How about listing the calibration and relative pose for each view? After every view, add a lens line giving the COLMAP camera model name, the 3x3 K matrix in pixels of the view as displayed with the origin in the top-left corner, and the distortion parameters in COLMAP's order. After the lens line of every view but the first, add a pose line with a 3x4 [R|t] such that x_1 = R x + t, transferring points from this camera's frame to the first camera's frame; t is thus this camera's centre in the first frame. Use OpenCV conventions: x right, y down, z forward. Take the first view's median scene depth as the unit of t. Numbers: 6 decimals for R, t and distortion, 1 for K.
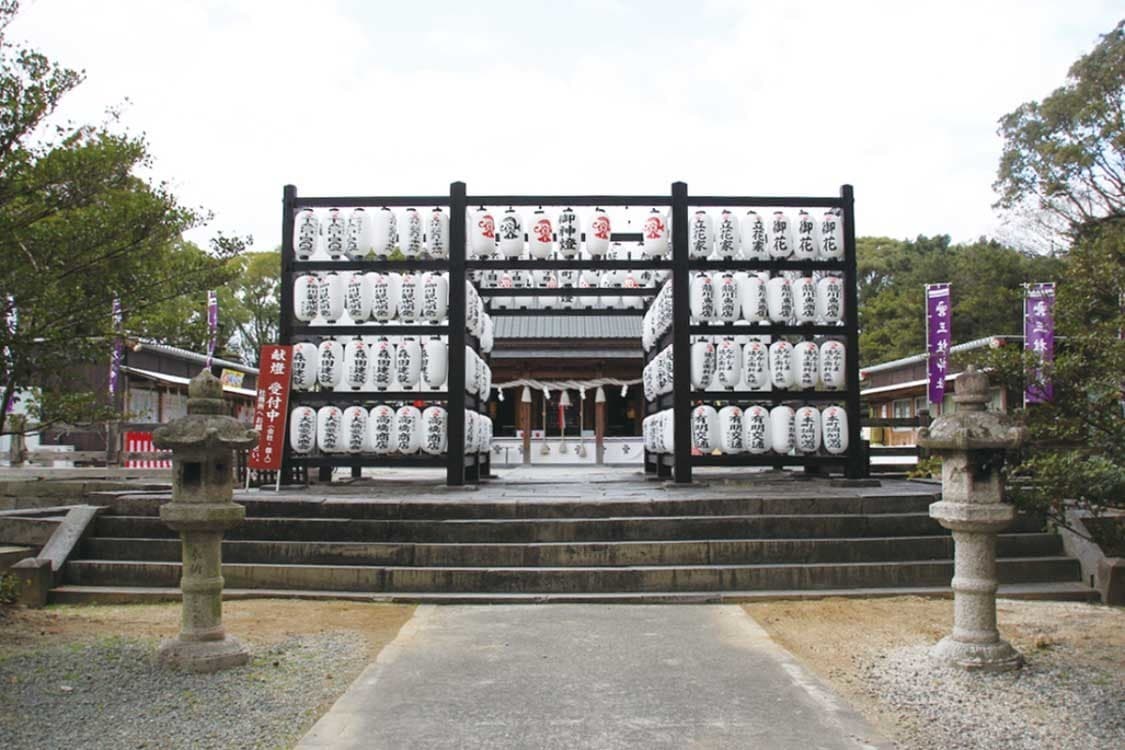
lens RADIAL K [[988.0, 0, 562.4], [0, 988.0, 379.1], [0, 0, 1]] dist [-0.152664, 0.212684]
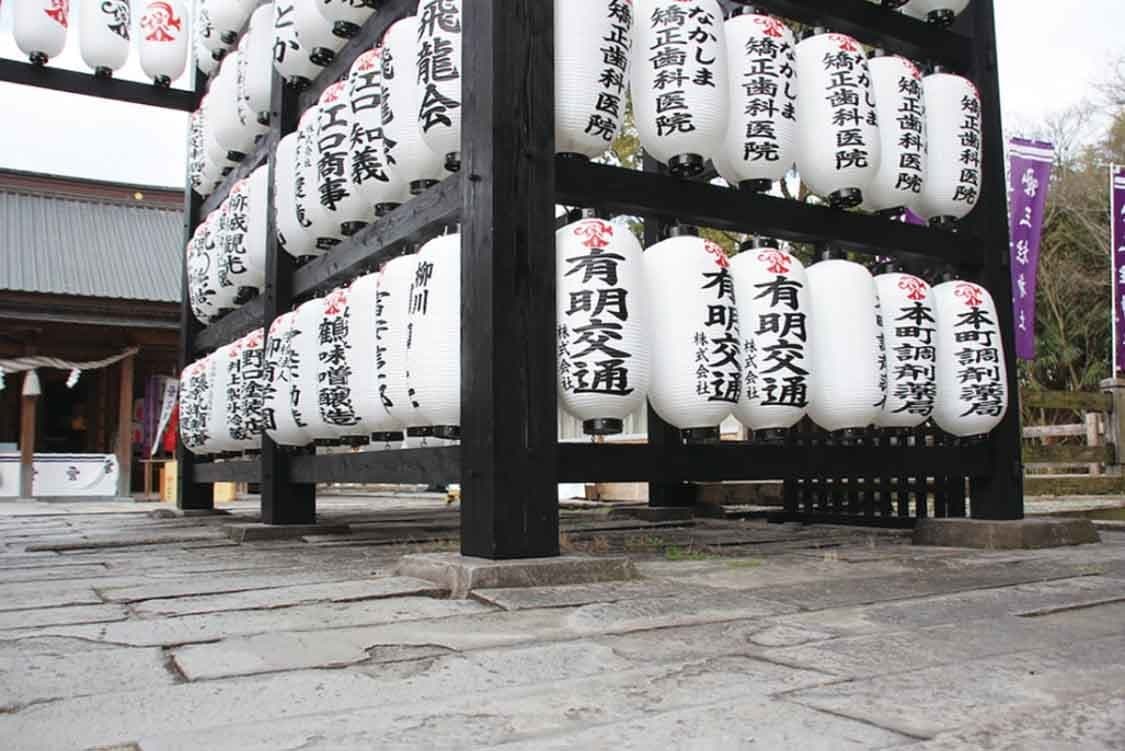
lens RADIAL K [[1025.9, 0, 586.0], [0, 1025.9, 387.6], [0, 0, 1]] dist [-0.122028, 0.096574]
pose [[0.849328, 0.044578, 0.525979, 0.005289], [-0.031551, 0.998933, -0.033716, 0.028330], [-0.526921, 0.012041, 0.849829, 0.295333]]
